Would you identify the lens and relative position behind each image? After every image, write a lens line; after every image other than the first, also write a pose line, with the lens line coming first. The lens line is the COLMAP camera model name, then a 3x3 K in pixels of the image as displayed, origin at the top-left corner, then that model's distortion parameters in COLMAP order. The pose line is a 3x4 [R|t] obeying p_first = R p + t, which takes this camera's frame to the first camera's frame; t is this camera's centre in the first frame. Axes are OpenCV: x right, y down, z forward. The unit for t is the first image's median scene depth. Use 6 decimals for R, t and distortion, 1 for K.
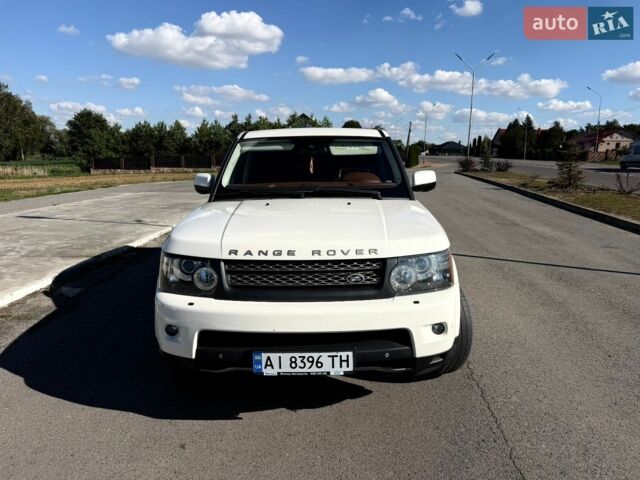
lens RADIAL K [[453.8, 0, 318.5], [0, 453.8, 238.1], [0, 0, 1]] dist [0.067011, -0.090106]
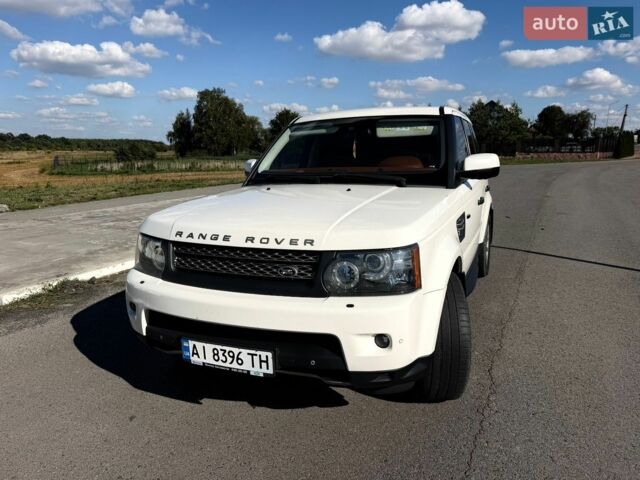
lens RADIAL K [[454.9, 0, 326.6], [0, 454.9, 239.5], [0, 0, 1]] dist [0.052351, -0.064325]
pose [[0.926268, 0.062242, -0.371690, 0.459066], [-0.055702, 0.998046, 0.028320, -0.002328], [0.372726, -0.005528, 0.927925, 0.201558]]
